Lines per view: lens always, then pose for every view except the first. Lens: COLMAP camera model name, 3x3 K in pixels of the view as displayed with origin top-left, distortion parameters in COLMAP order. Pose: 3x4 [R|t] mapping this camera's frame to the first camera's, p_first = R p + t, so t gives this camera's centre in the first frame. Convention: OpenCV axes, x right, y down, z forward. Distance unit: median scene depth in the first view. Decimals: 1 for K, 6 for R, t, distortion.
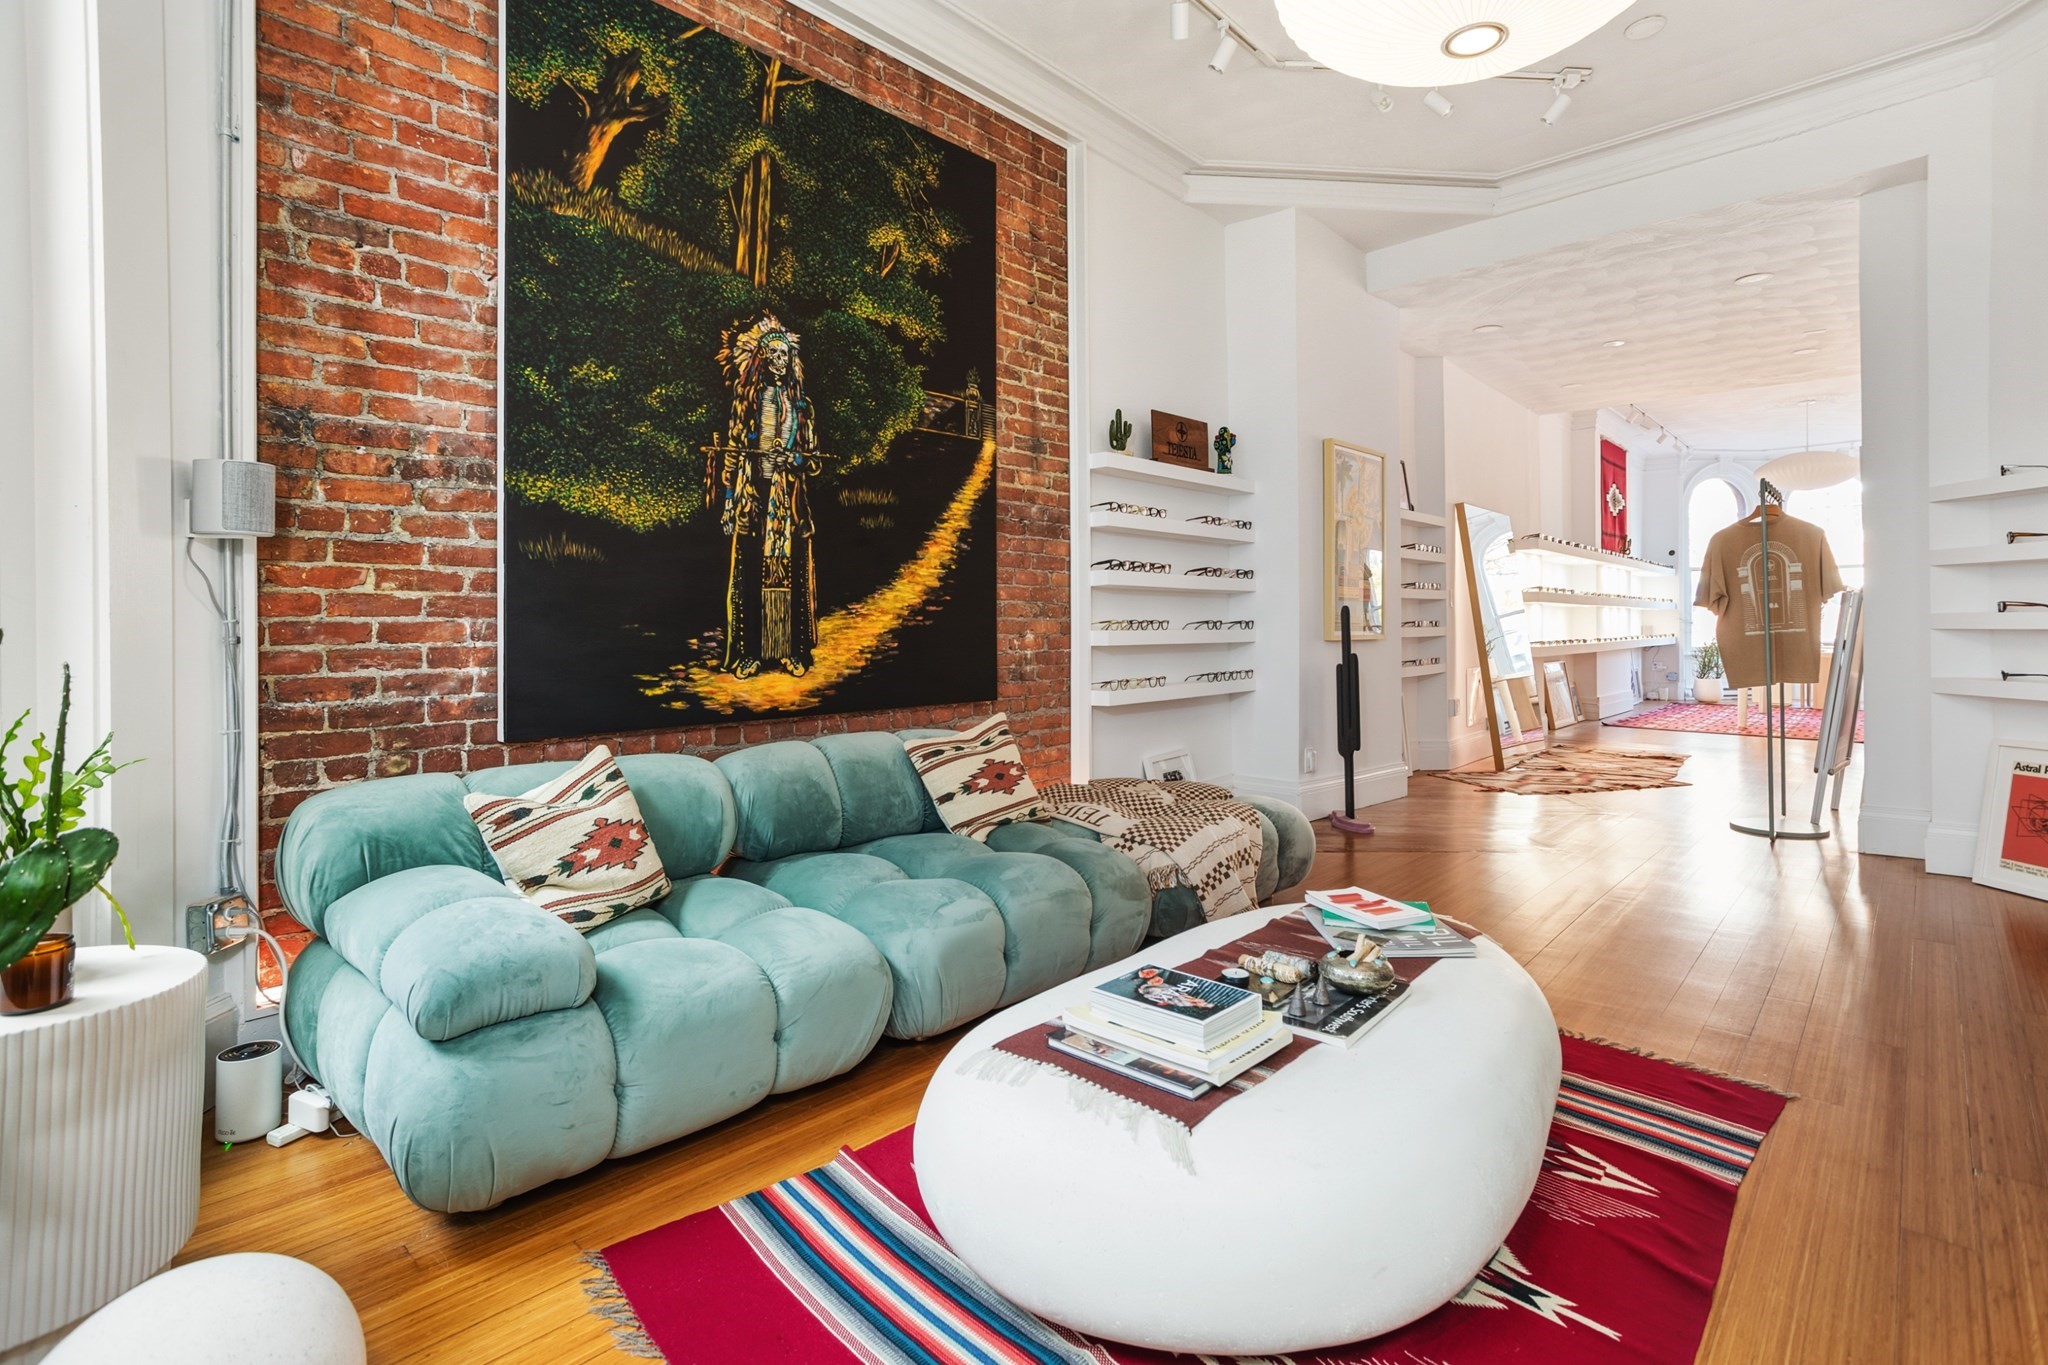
lens RADIAL K [[1003.7, 0, 1013.7], [0, 1003.7, 630.3], [0, 0, 1]] dist [-0.034795, 0.017233]
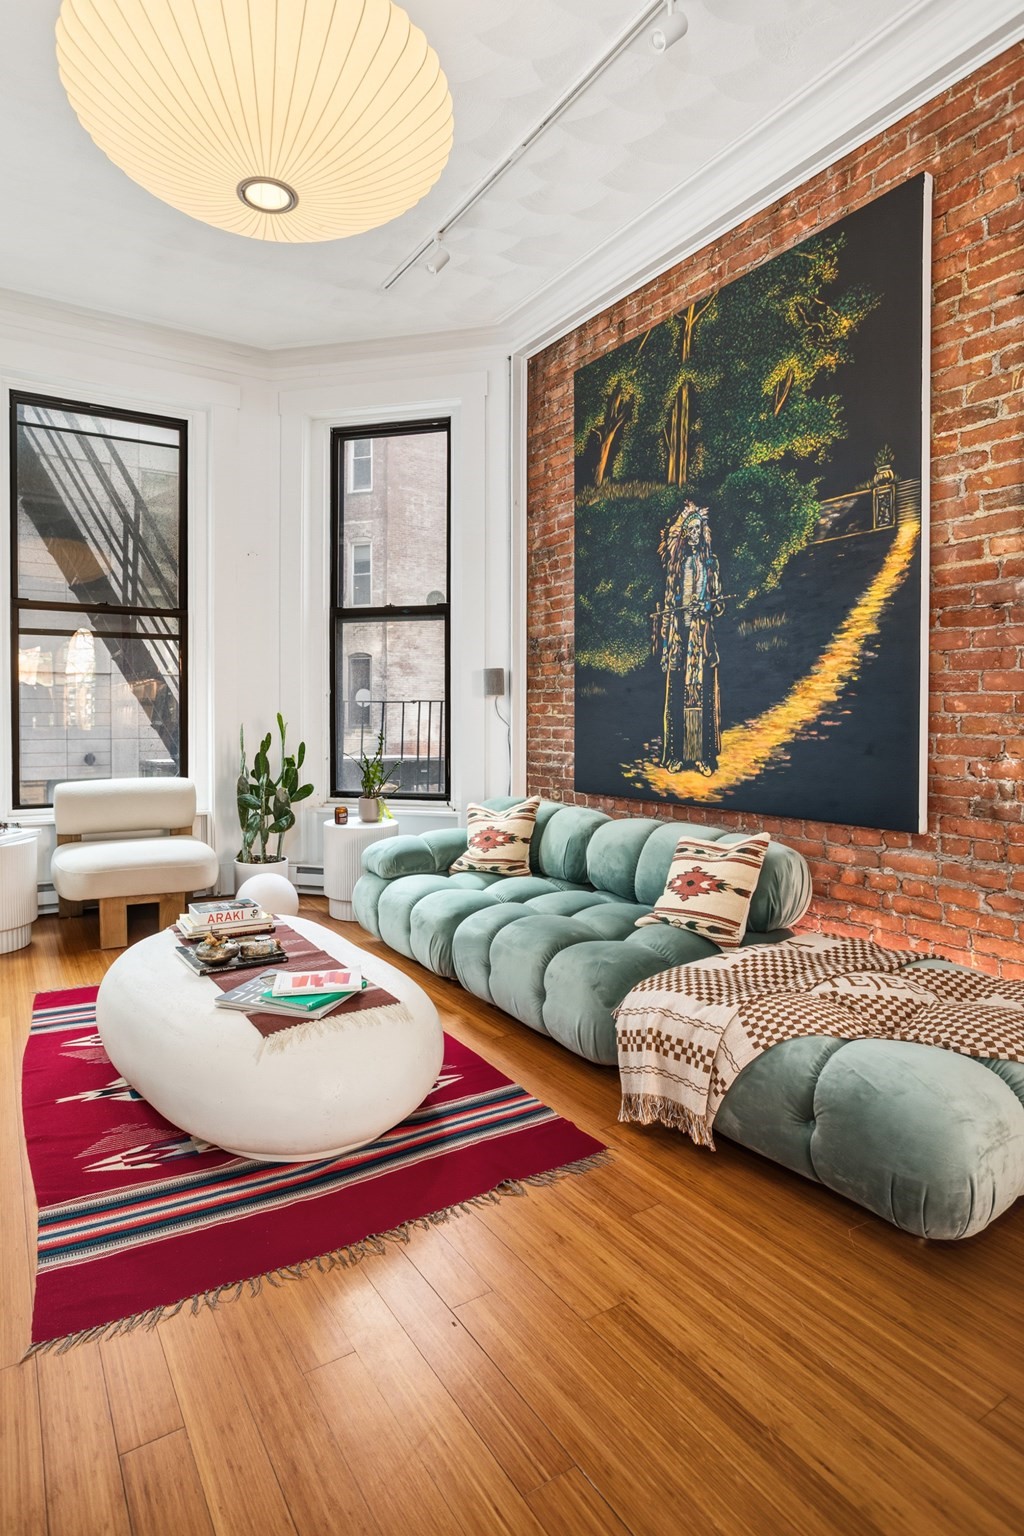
lens RADIAL K [[830.9, 0, 511.2], [0, 830.9, 750.6], [0, 0, 1]] dist [-0.035406, 0.022922]
pose [[-0.235941, 0.043519, -0.970792, 0.865599], [-0.006811, 0.998898, 0.046434, -0.034286], [0.971744, 0.017568, -0.235384, 0.998955]]
